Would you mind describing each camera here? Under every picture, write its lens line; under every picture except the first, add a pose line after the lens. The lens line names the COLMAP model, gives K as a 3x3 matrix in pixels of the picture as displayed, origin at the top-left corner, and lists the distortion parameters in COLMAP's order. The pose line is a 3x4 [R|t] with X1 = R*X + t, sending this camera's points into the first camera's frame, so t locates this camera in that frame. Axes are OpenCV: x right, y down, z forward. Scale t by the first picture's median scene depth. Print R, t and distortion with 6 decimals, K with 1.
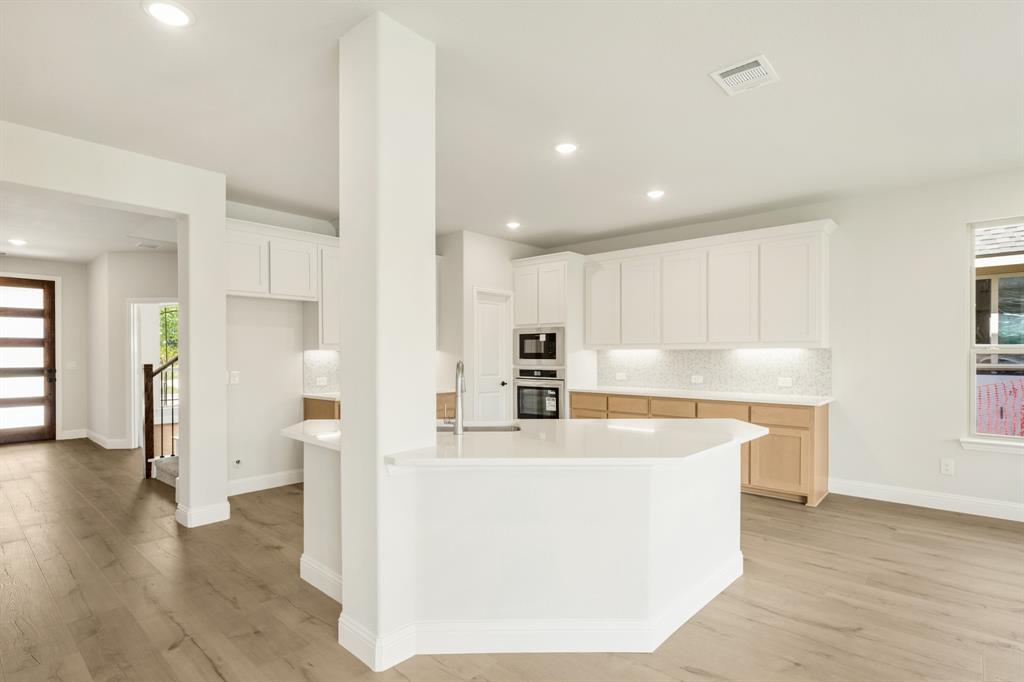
lens RADIAL K [[510.8, 0, 512.0], [0, 510.8, 349.8], [0, 0, 1]] dist [-0.000114, 0.000021]
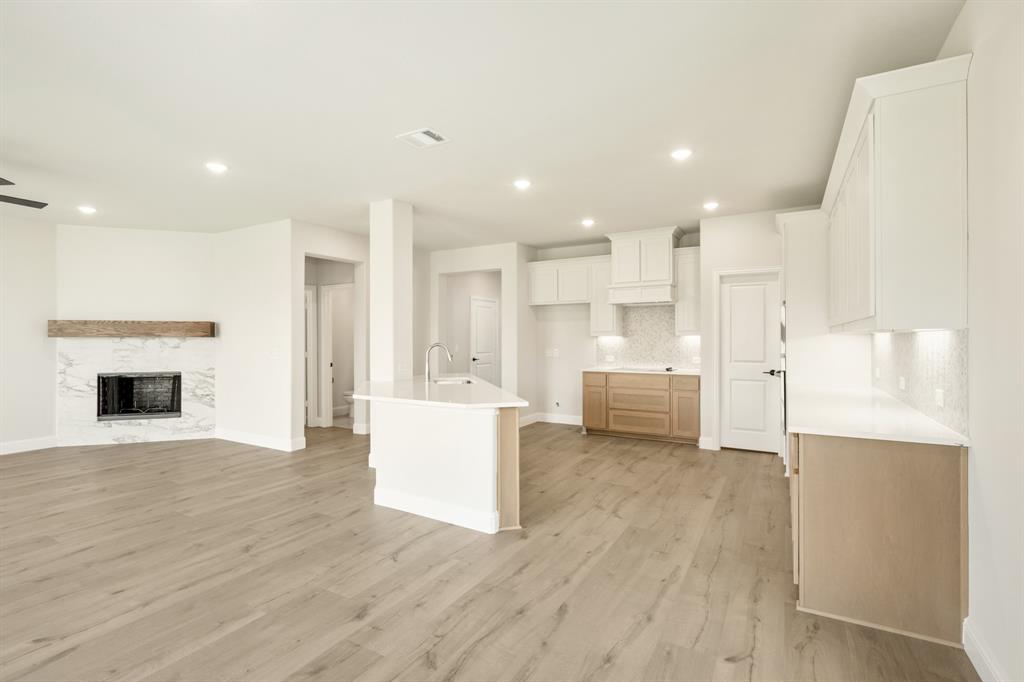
lens RADIAL K [[470.0, 0, 511.2], [0, 470.0, 338.8], [0, 0, 1]] dist [-0.001327, -0.000028]
pose [[0.212699, 0.001038, -0.977117, 1.401183], [0.014107, 0.999892, 0.004133, -0.002877], [0.977016, -0.014663, 0.212661, 0.777101]]
